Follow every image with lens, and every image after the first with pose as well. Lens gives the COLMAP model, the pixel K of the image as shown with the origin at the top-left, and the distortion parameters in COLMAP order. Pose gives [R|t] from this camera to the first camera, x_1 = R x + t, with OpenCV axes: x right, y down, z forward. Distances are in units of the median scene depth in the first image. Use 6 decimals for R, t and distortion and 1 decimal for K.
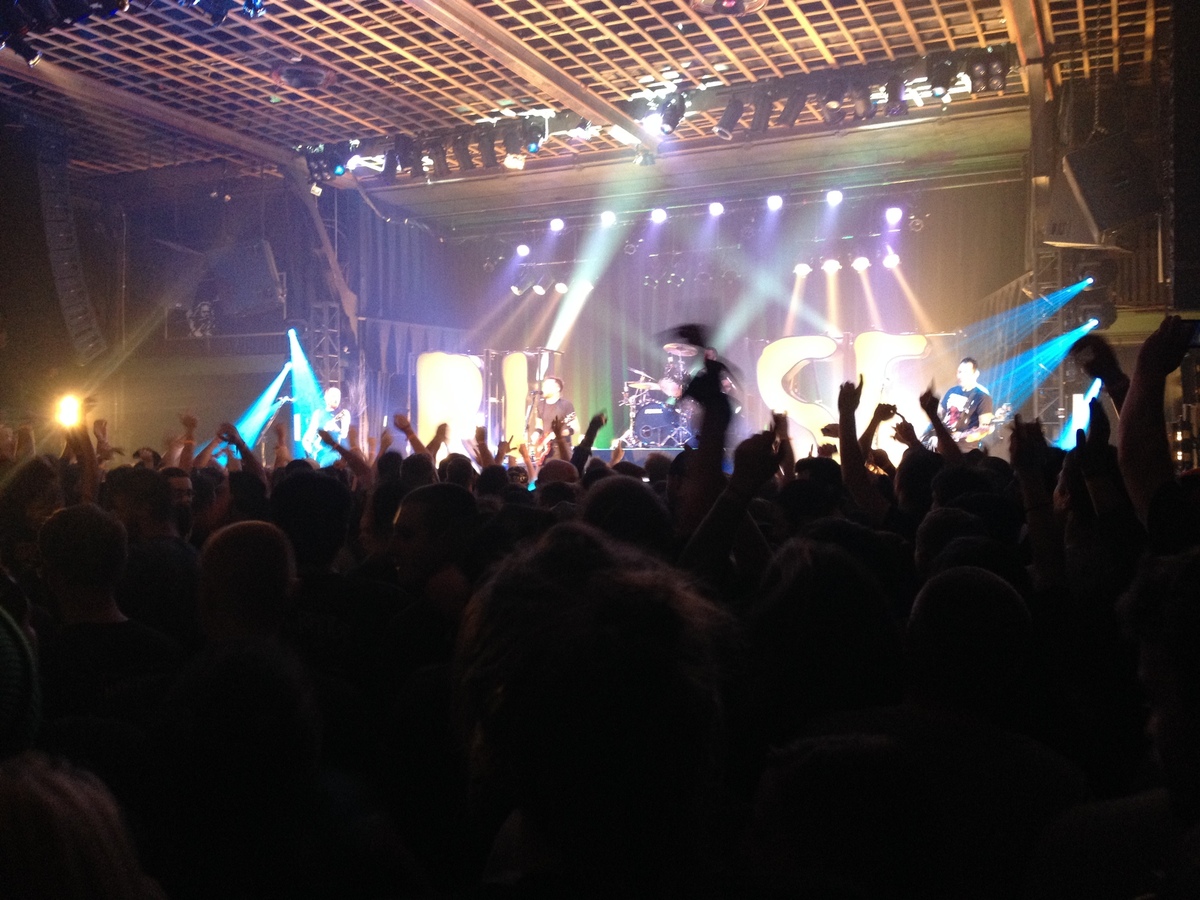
lens RADIAL K [[1193.9, 0, 603.0], [0, 1193.9, 458.7], [0, 0, 1]] dist [-0.023184, 0.000000]
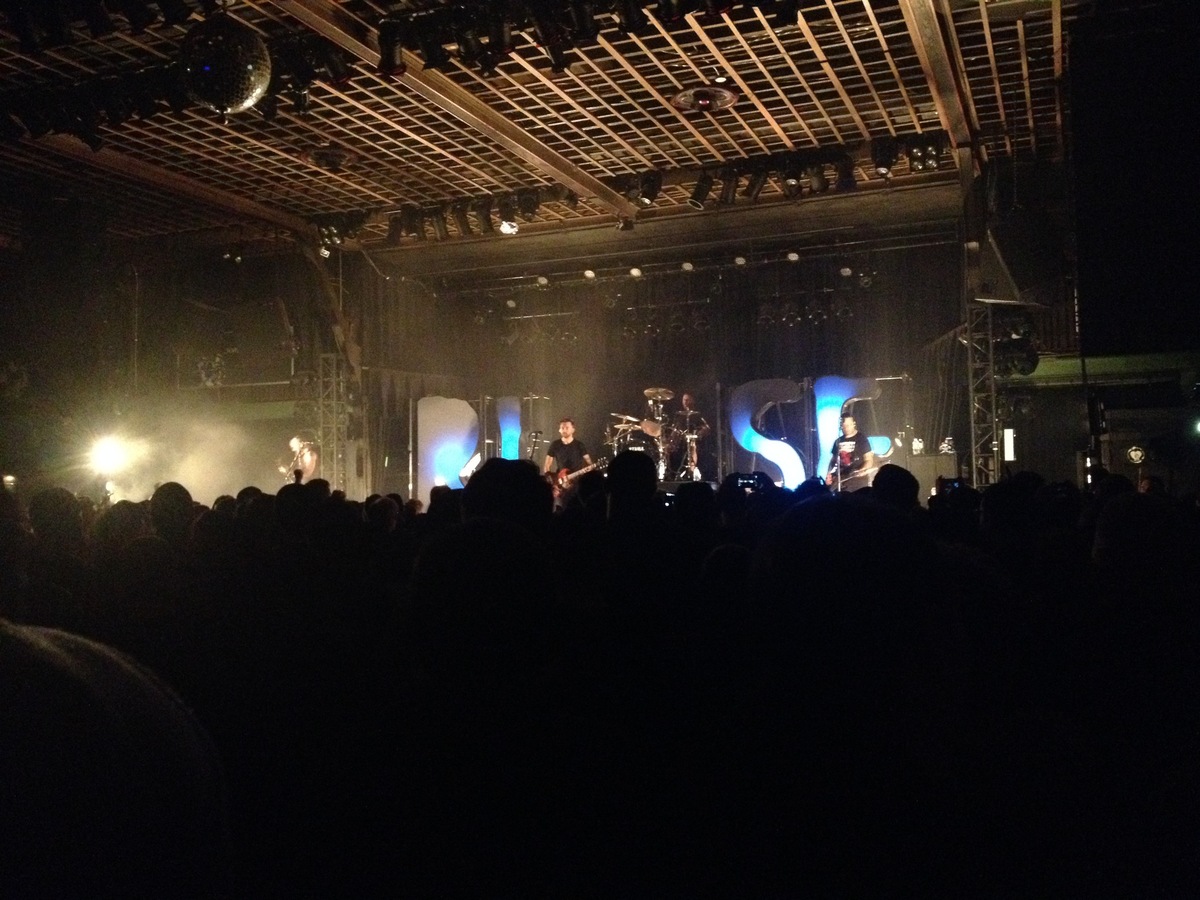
lens RADIAL K [[1193.9, 0, 594.9], [0, 1193.9, 444.7], [0, 0, 1]] dist [-0.023184, 0.000000]
pose [[0.999459, -0.010953, 0.031019, -0.033940], [0.012396, 0.998831, -0.046718, 0.008624], [-0.030472, 0.047077, 0.998426, -0.127102]]
